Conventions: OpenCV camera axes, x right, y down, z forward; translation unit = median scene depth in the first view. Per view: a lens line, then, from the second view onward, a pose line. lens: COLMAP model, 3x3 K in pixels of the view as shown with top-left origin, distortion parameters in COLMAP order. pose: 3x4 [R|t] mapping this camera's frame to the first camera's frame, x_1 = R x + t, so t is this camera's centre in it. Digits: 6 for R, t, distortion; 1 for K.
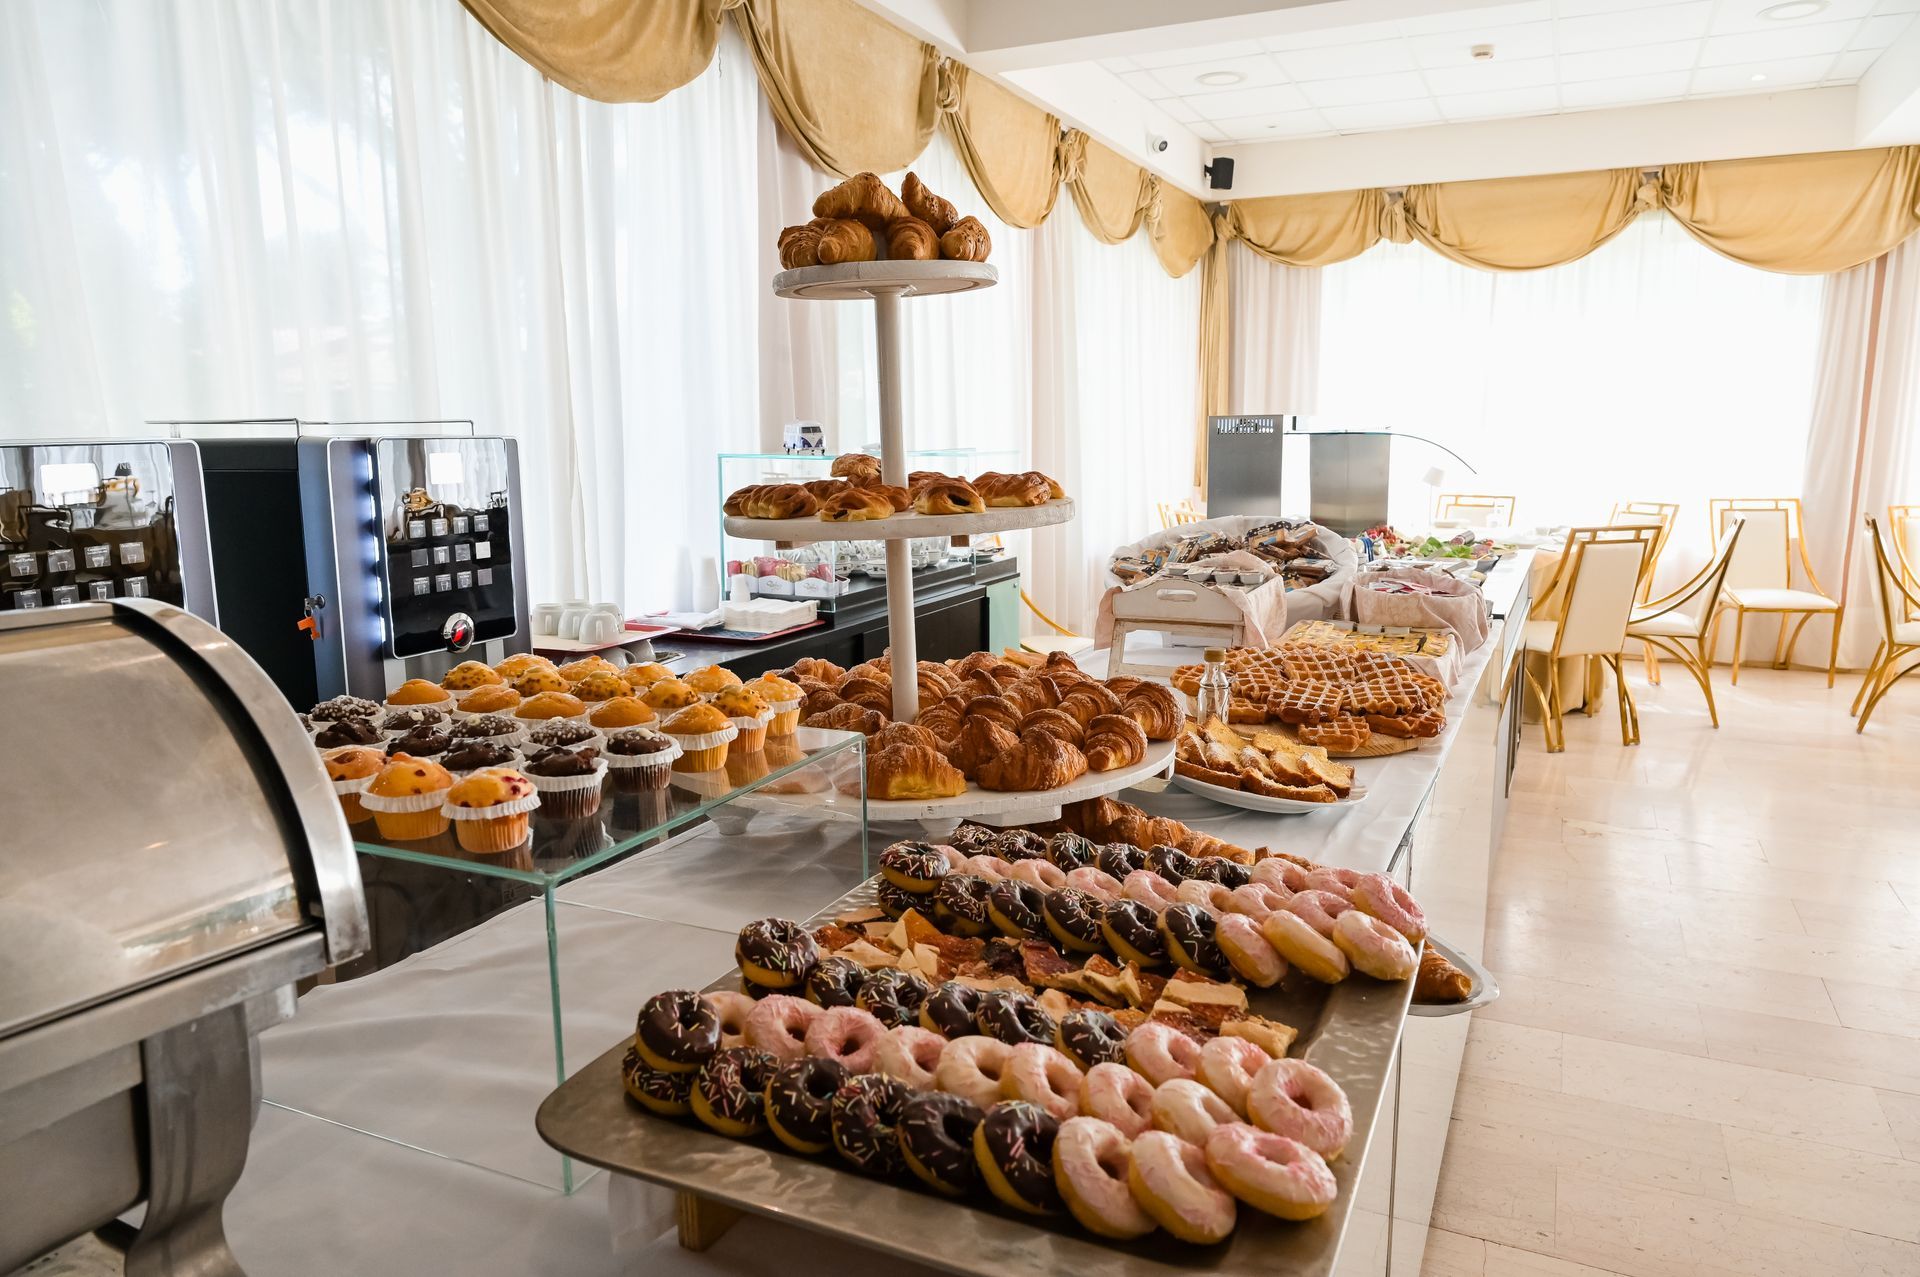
lens RADIAL K [[1288.4, 0, 960.0], [0, 1288.4, 638.5], [0, 0, 1]] dist [-0.000368, 0.000044]
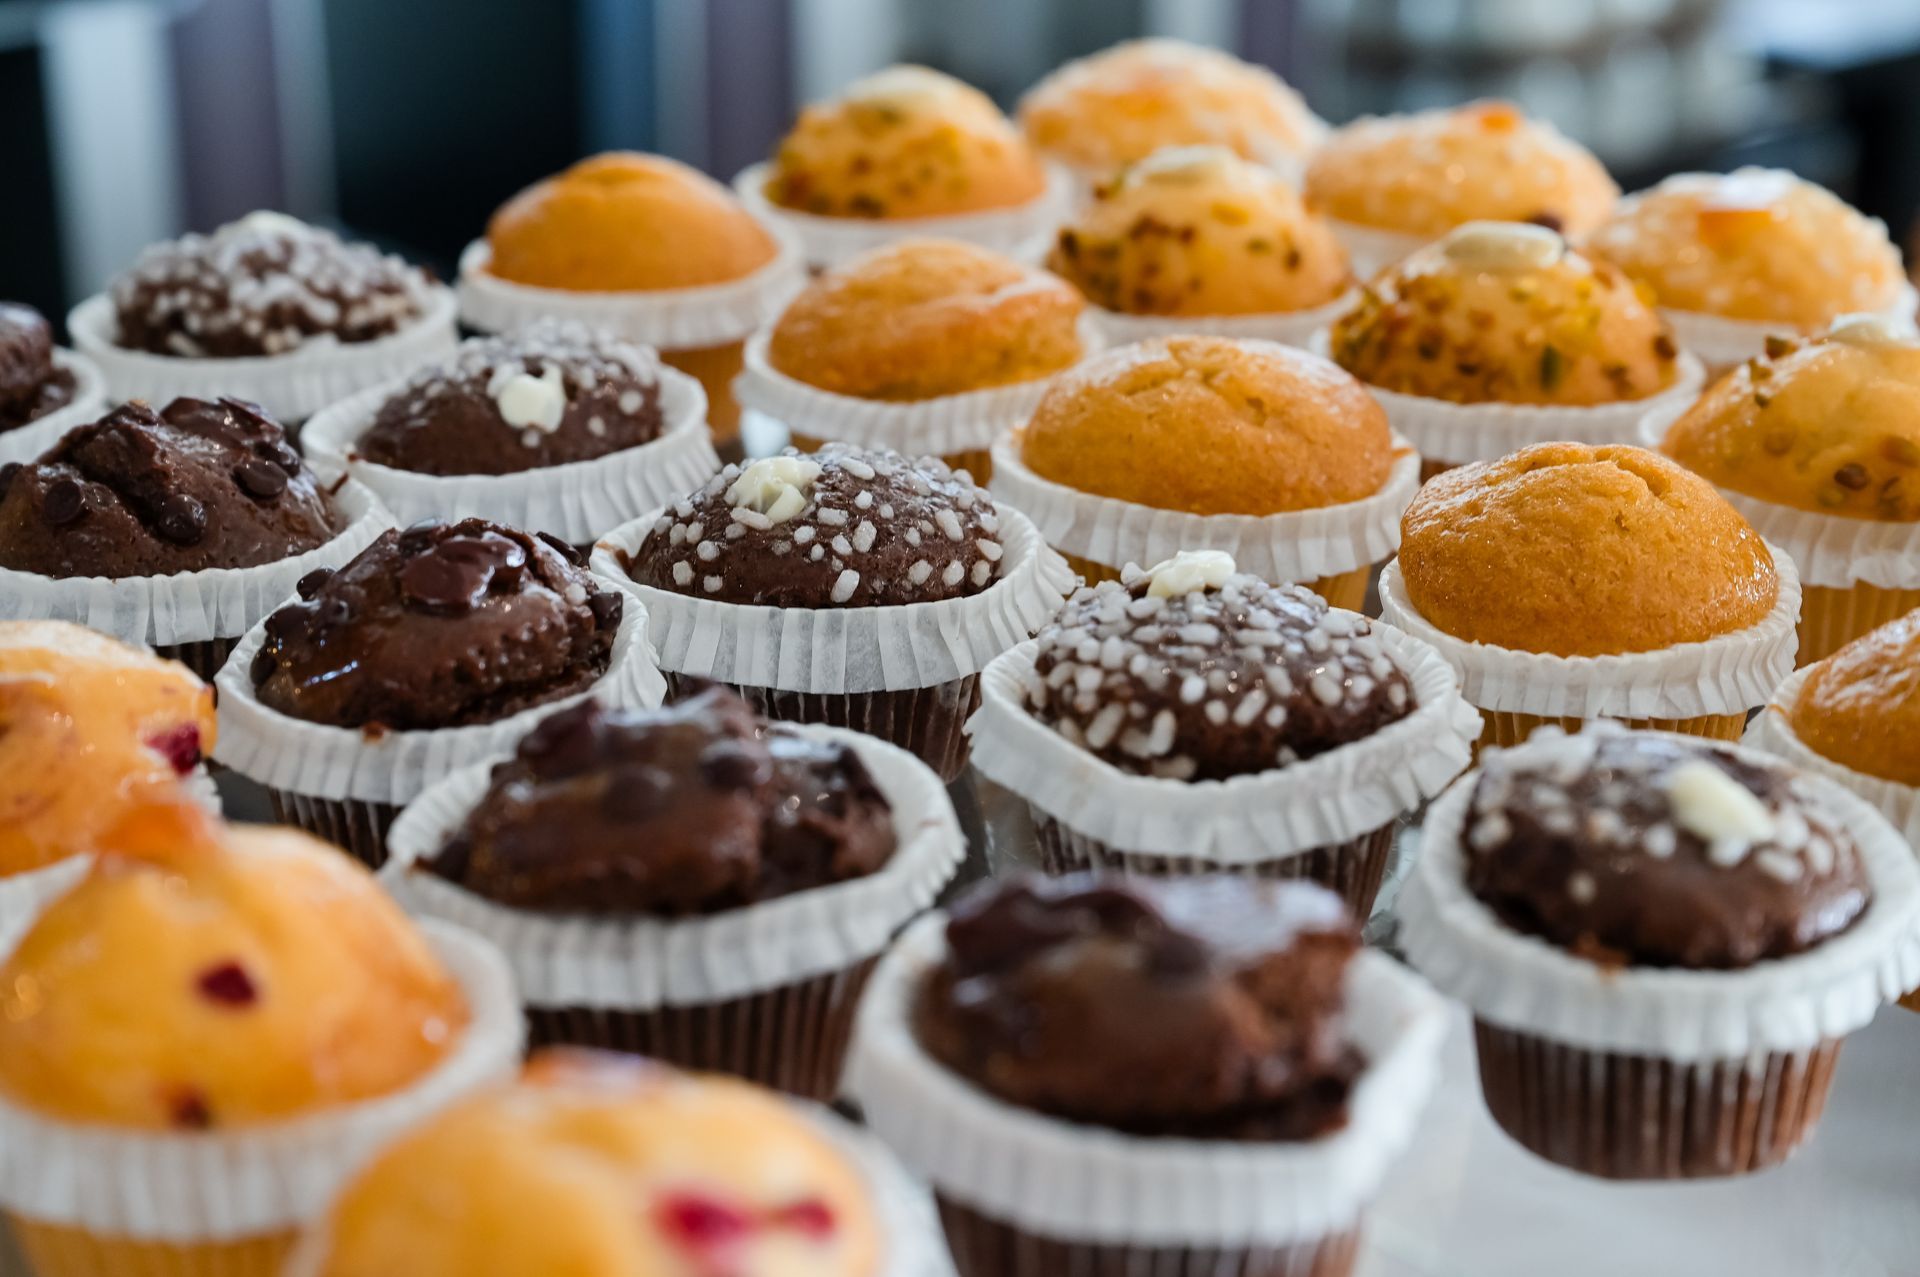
lens RADIAL K [[3702.7, 0, 960.0], [0, 3702.7, 638.5], [0, 0, 1]] dist [0.011967, 0.165670]
pose [[0.903554, 0.165573, -0.395191, -0.105730], [-0.080443, 0.971472, 0.223094, -0.023568], [0.420855, -0.169787, 0.891097, 0.393618]]
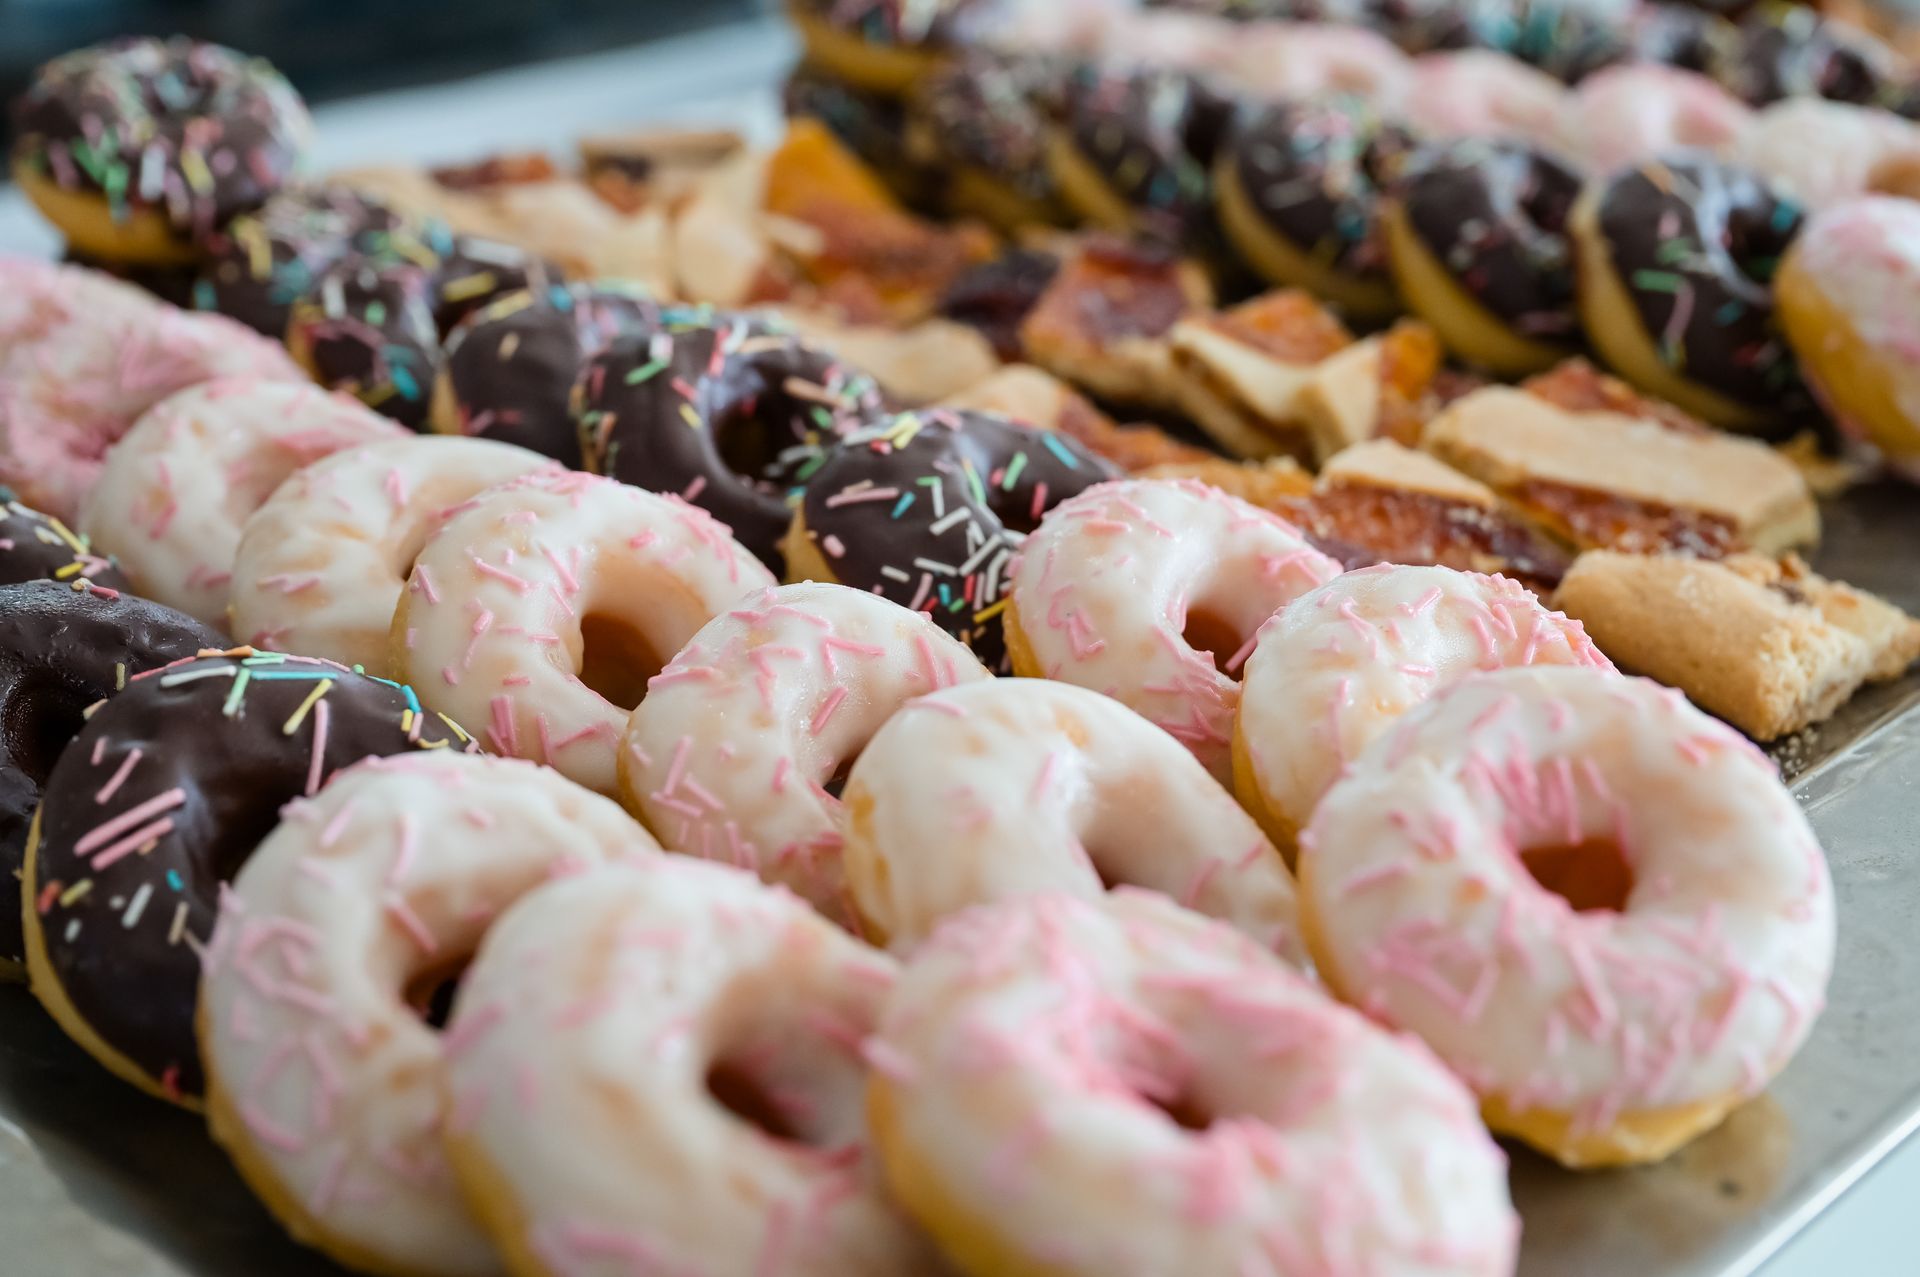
lens RADIAL K [[2688.2, 0, 960.0], [0, 2688.2, 638.5], [0, 0, 1]] dist [-0.000398, 0.024661]
pose [[0.935418, 0.136776, -0.326014, 0.148189], [-0.043483, 0.959642, 0.277844, 0.102587], [0.350859, -0.245724, 0.903614, 0.287002]]
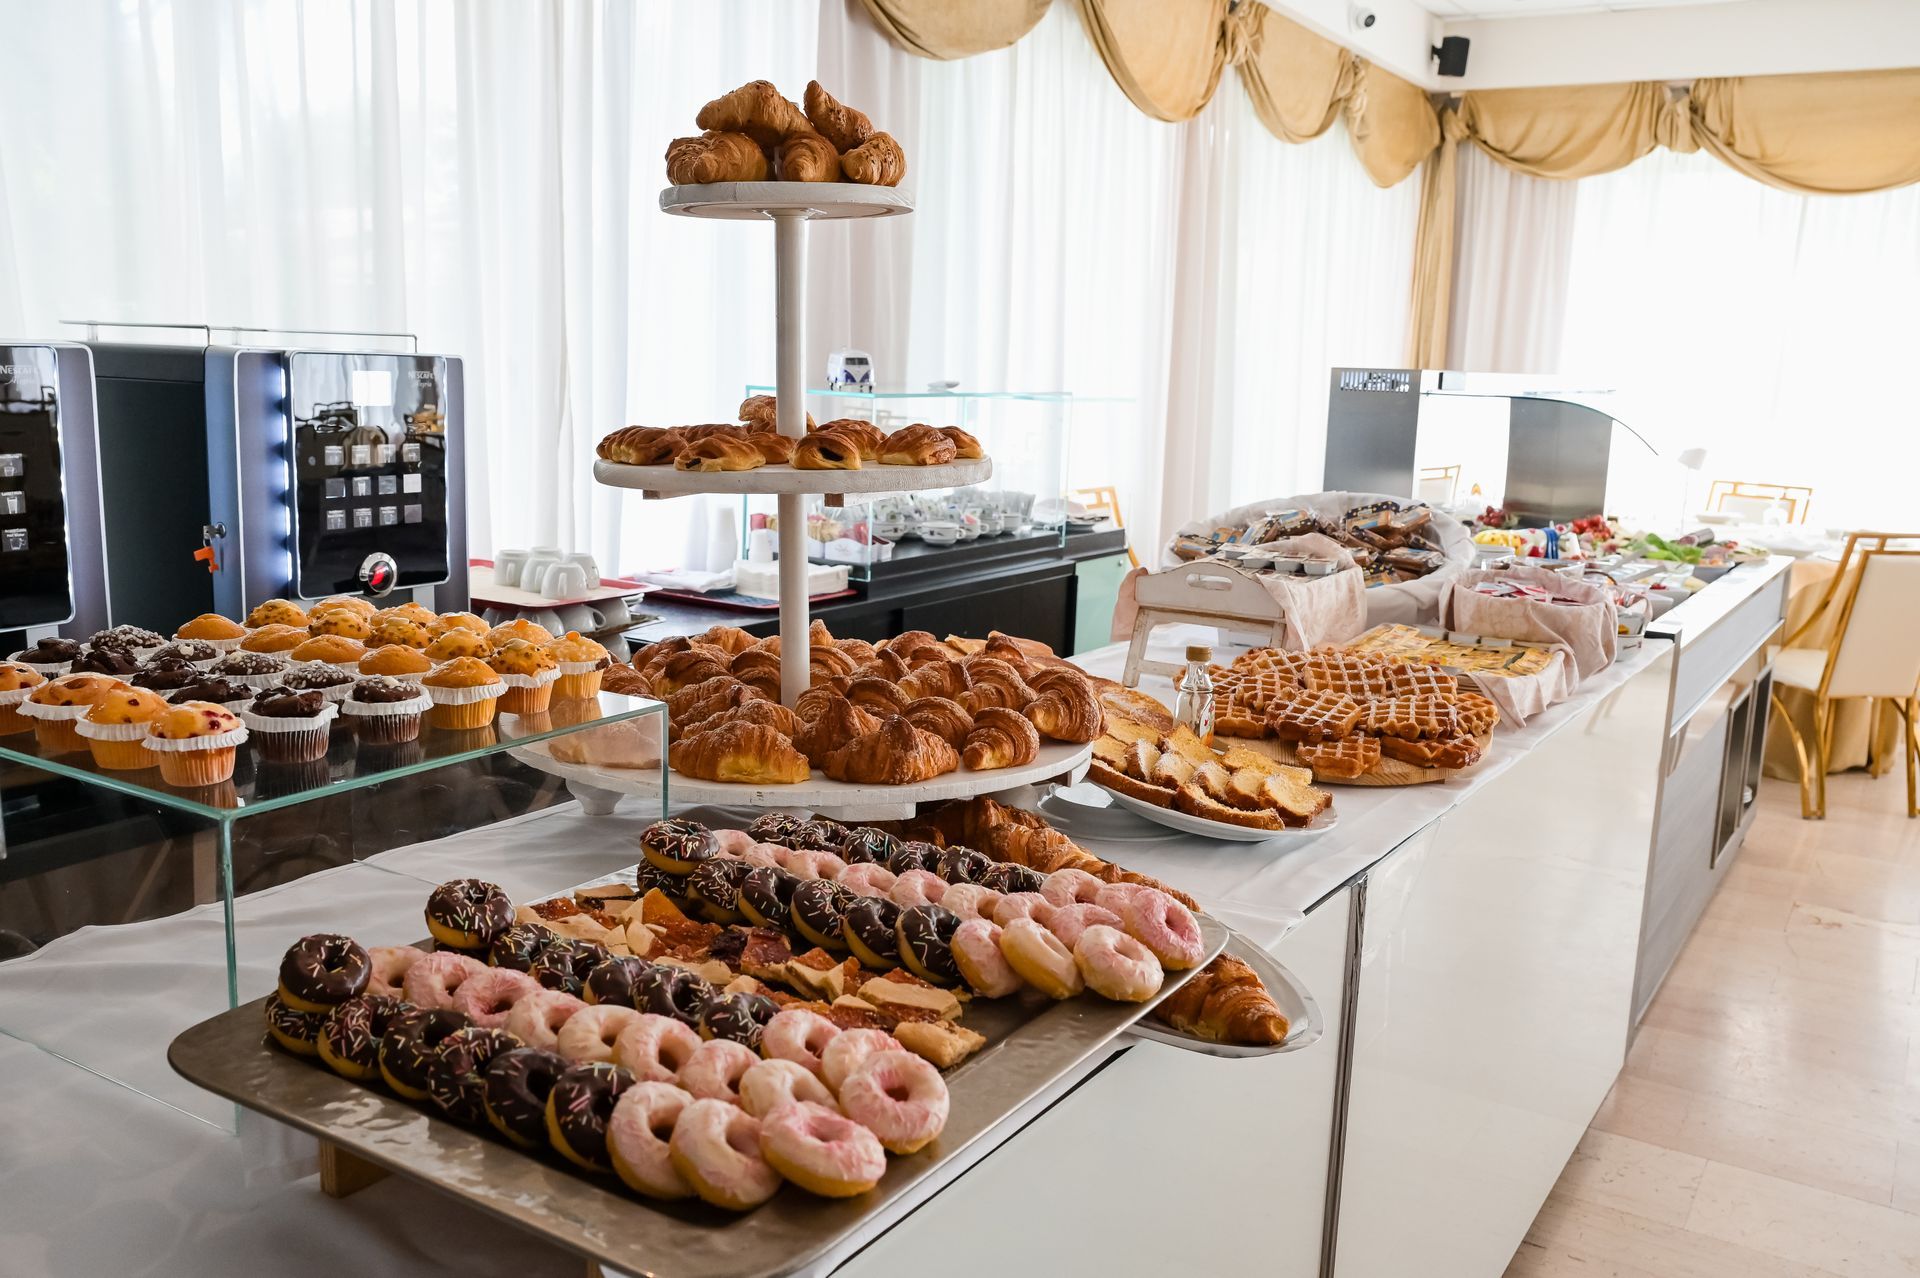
lens RADIAL K [[1617.1, 0, 962.4], [0, 1617.1, 651.6], [0, 0, 1]] dist [-0.001164, -0.000754]
pose [[0.992208, 0.064885, -0.106362, 0.203636], [-0.063096, 0.997805, 0.020101, 0.000450], [0.107432, -0.013233, 0.994124, -0.096334]]
